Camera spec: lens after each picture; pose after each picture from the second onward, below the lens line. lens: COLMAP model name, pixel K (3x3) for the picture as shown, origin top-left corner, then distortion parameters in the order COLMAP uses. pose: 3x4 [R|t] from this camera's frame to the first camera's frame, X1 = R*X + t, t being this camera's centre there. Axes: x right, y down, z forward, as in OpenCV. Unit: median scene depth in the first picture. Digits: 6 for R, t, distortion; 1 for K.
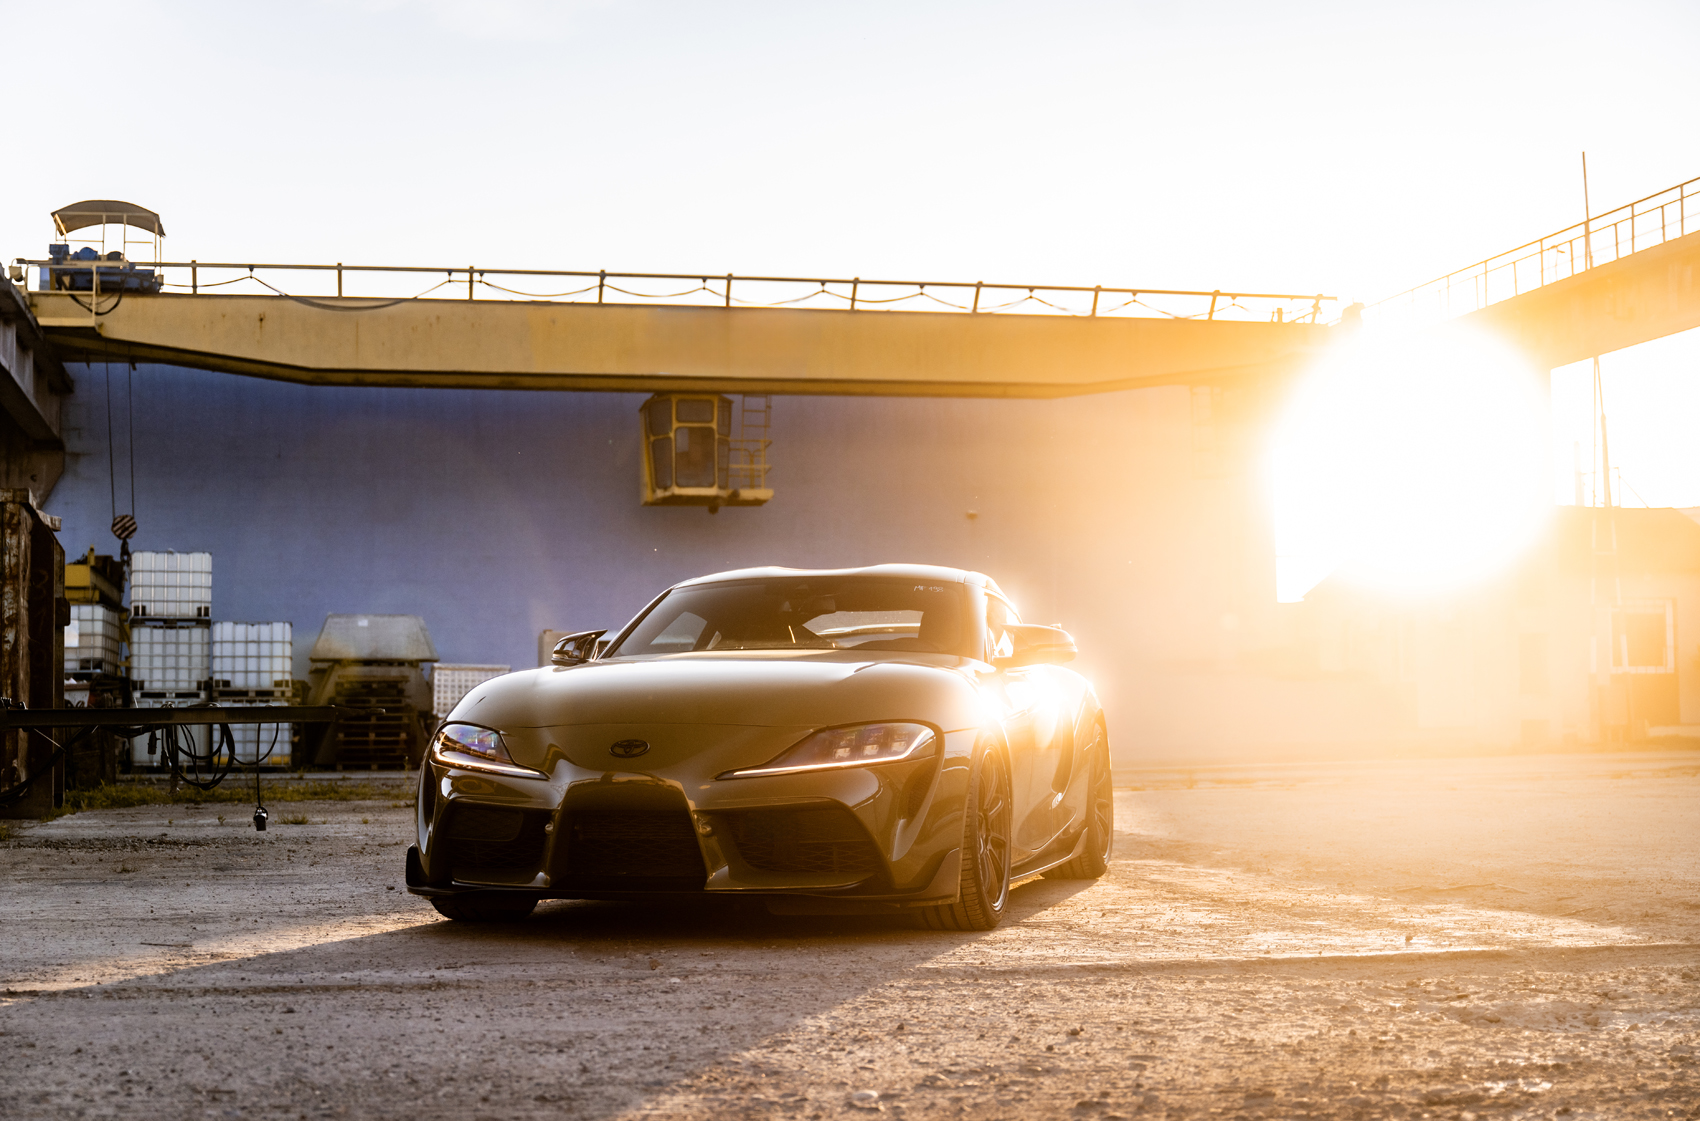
lens RADIAL K [[2468.9, 0, 820.3], [0, 2468.9, 559.1], [0, 0, 1]] dist [-0.141434, -0.042211]
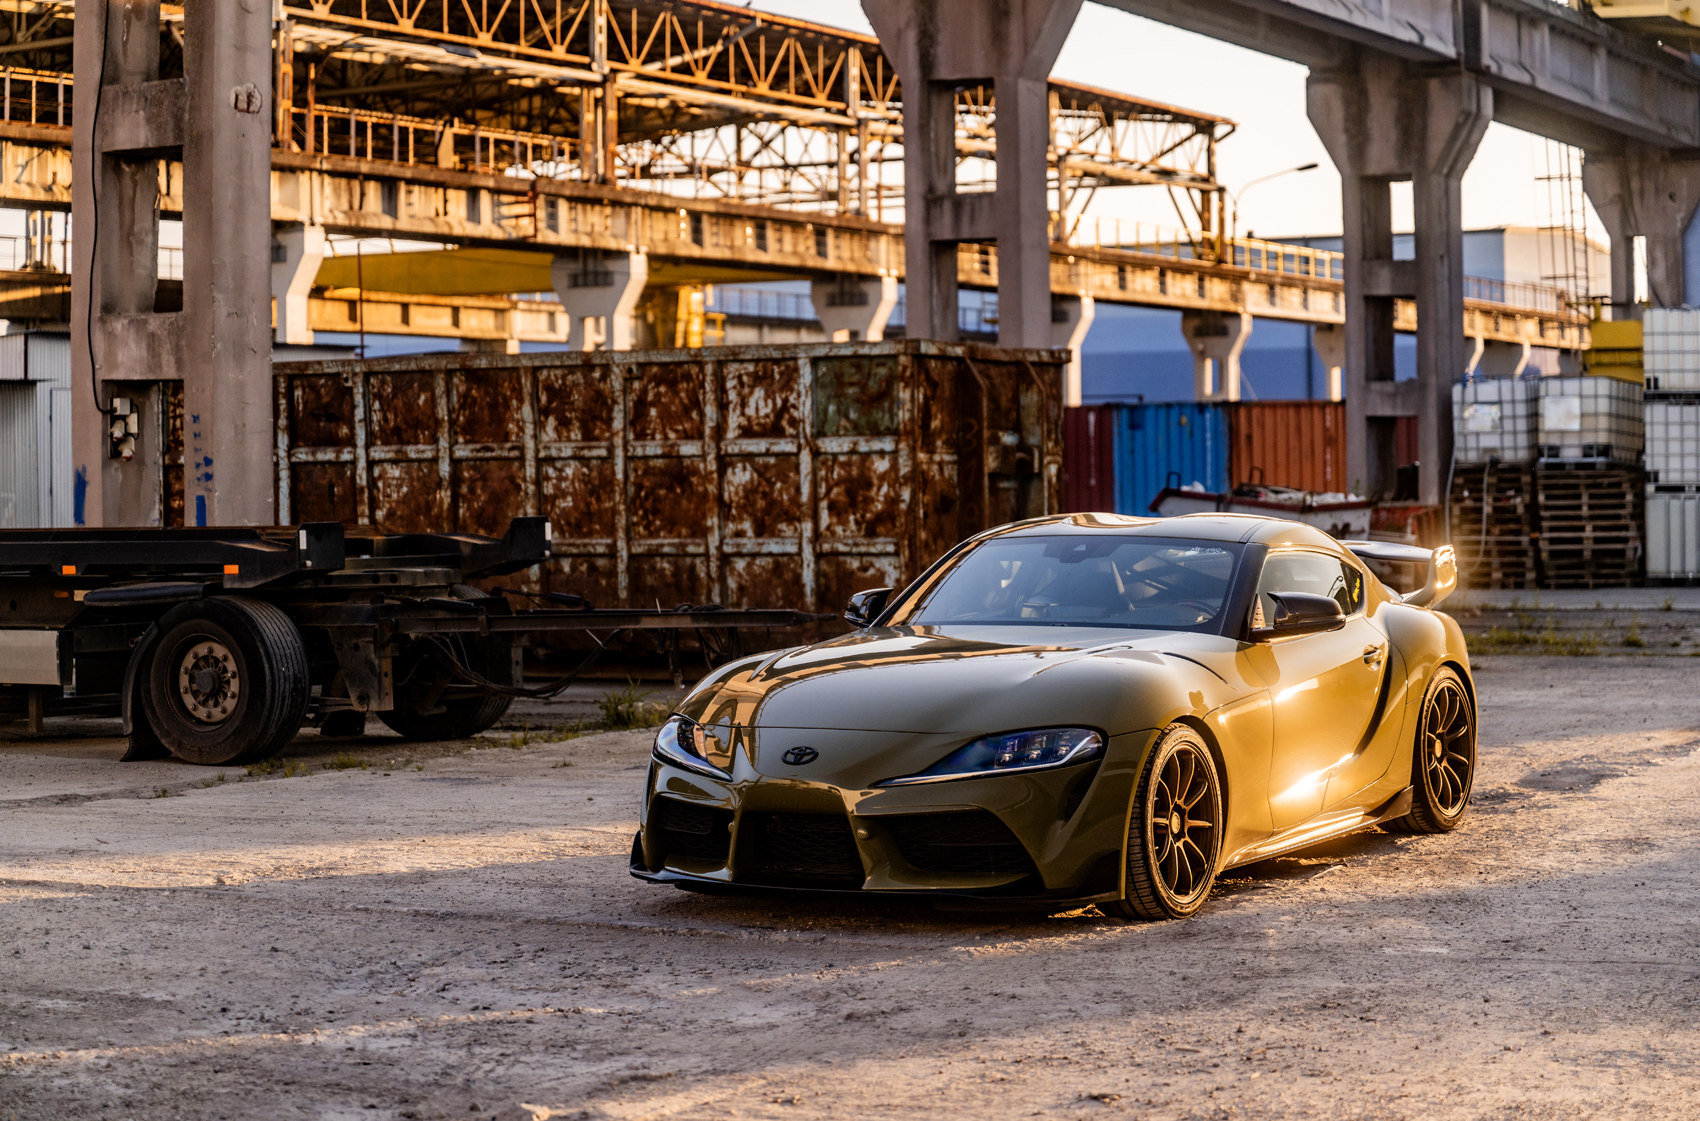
lens RADIAL K [[3595.0, 0, 850.0], [0, 3595.0, 560.5], [0, 0, 1]] dist [-0.511503, 0.281355]
pose [[0.761462, 0.013745, -0.648064, 0.238131], [0.050892, 0.995421, 0.080909, -0.024437], [0.646209, -0.094590, 0.757276, -0.036098]]
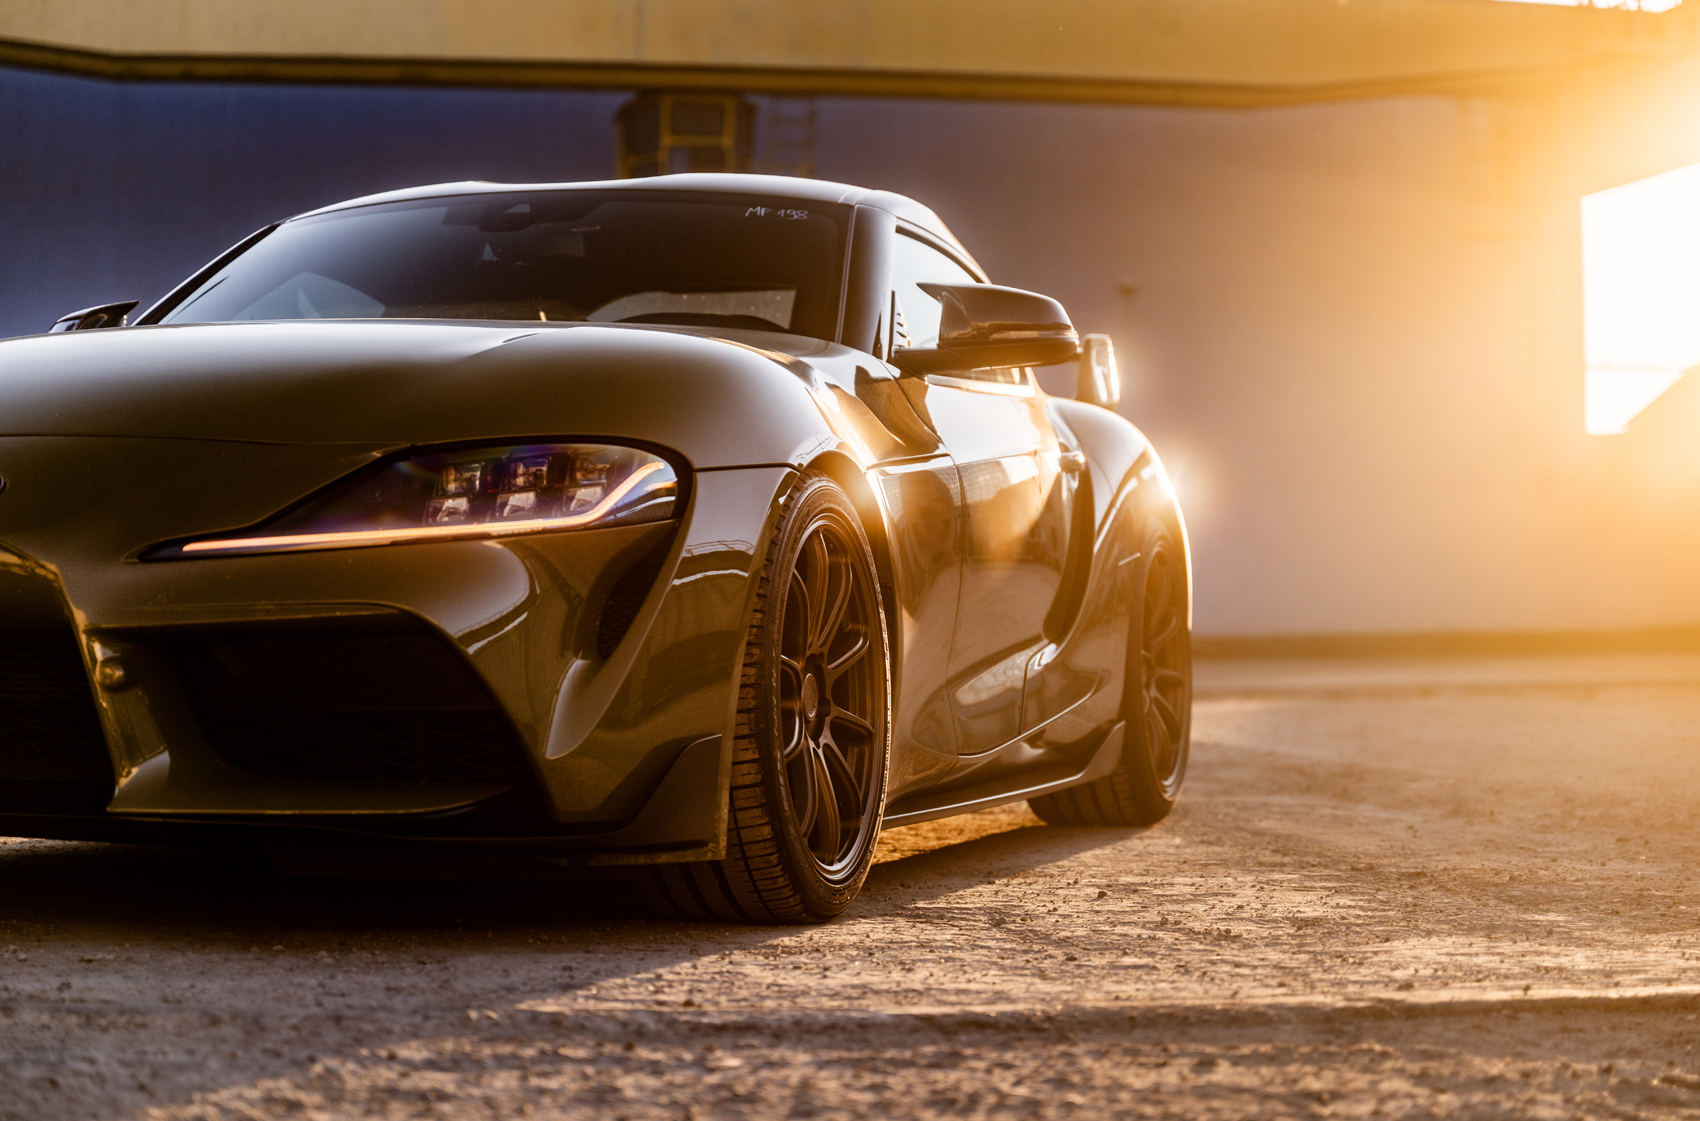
lens RADIAL K [[3595.0, 0, 850.0], [0, 3595.0, 560.5], [0, 0, 1]] dist [-0.511503, 0.281355]
pose [[0.999562, 0.013845, -0.026145, 0.017749], [-0.012538, 0.998694, 0.049530, 0.010322], [0.026797, -0.049181, 0.998430, 0.069490]]
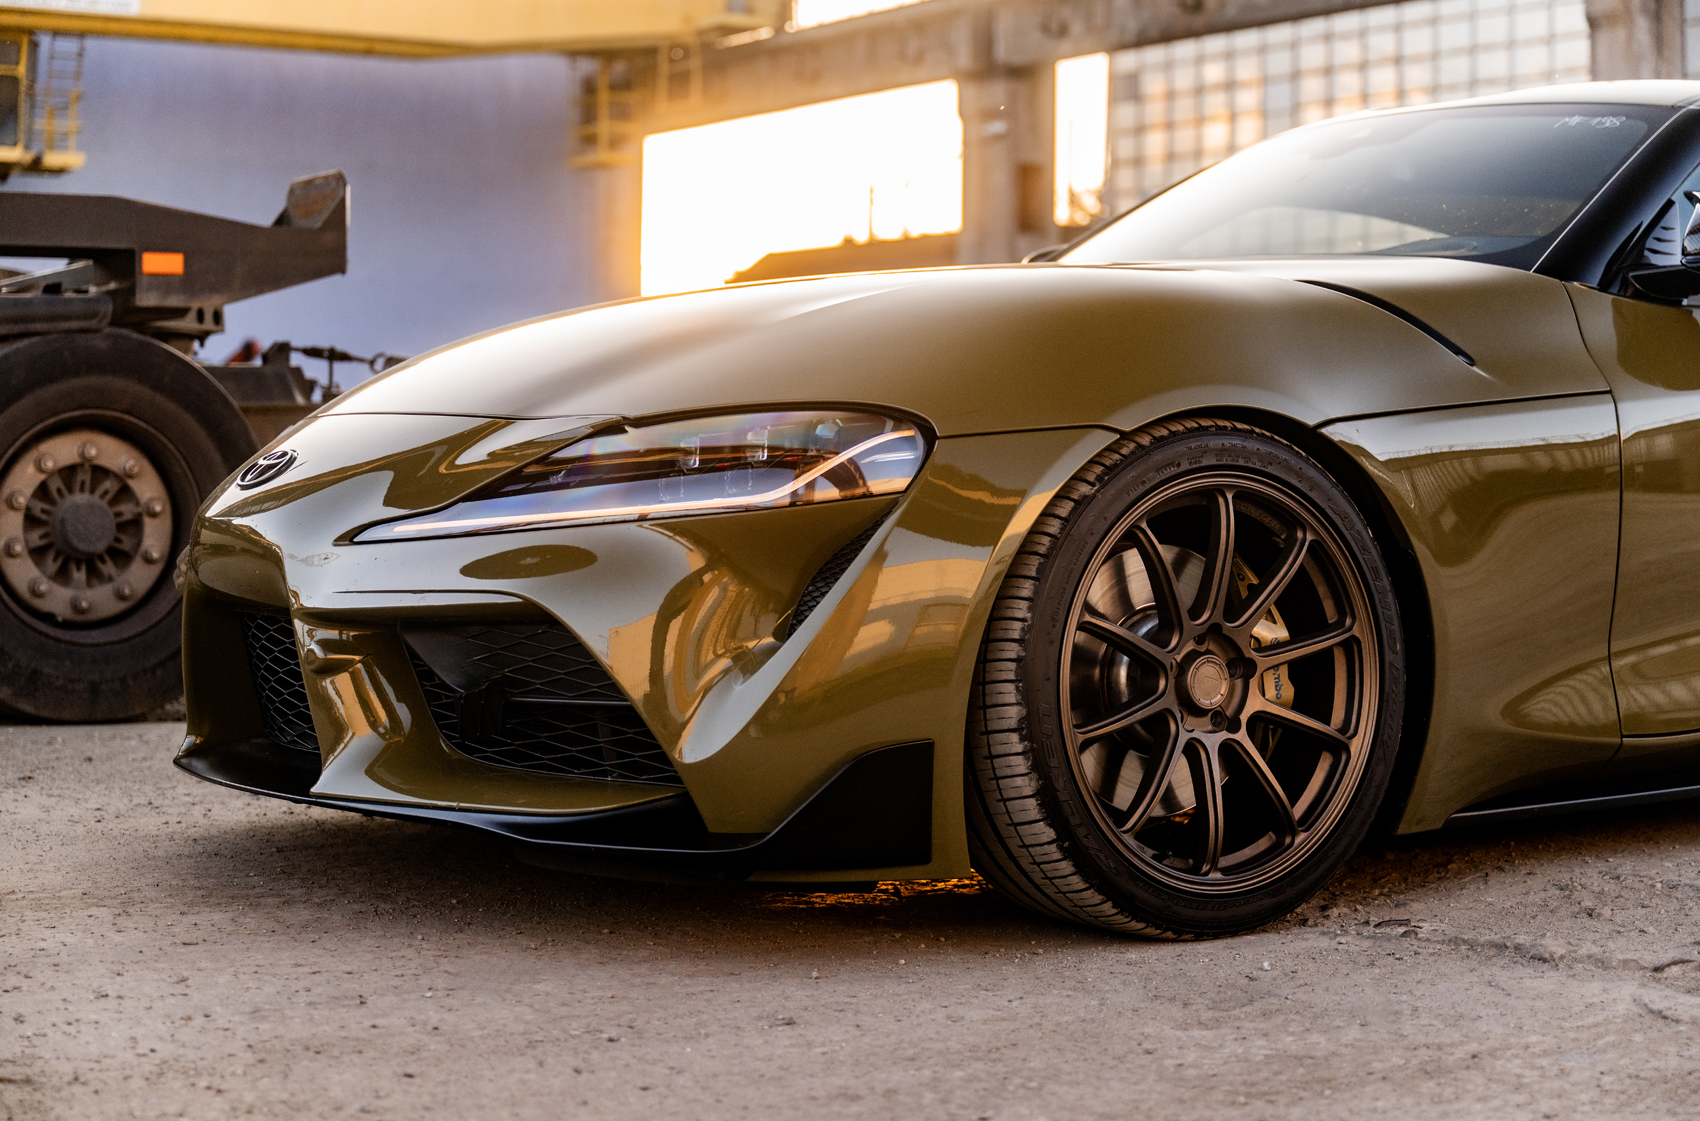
lens RADIAL K [[2770.5, 0, 850.0], [0, 2770.5, 560.5], [0, 0, 1]] dist [-0.227992, -0.079602]
pose [[0.926436, 0.005580, 0.376411, -0.140982], [-0.044514, 0.994499, 0.094818, 0.010048], [-0.373811, -0.104598, 0.921588, 0.103294]]
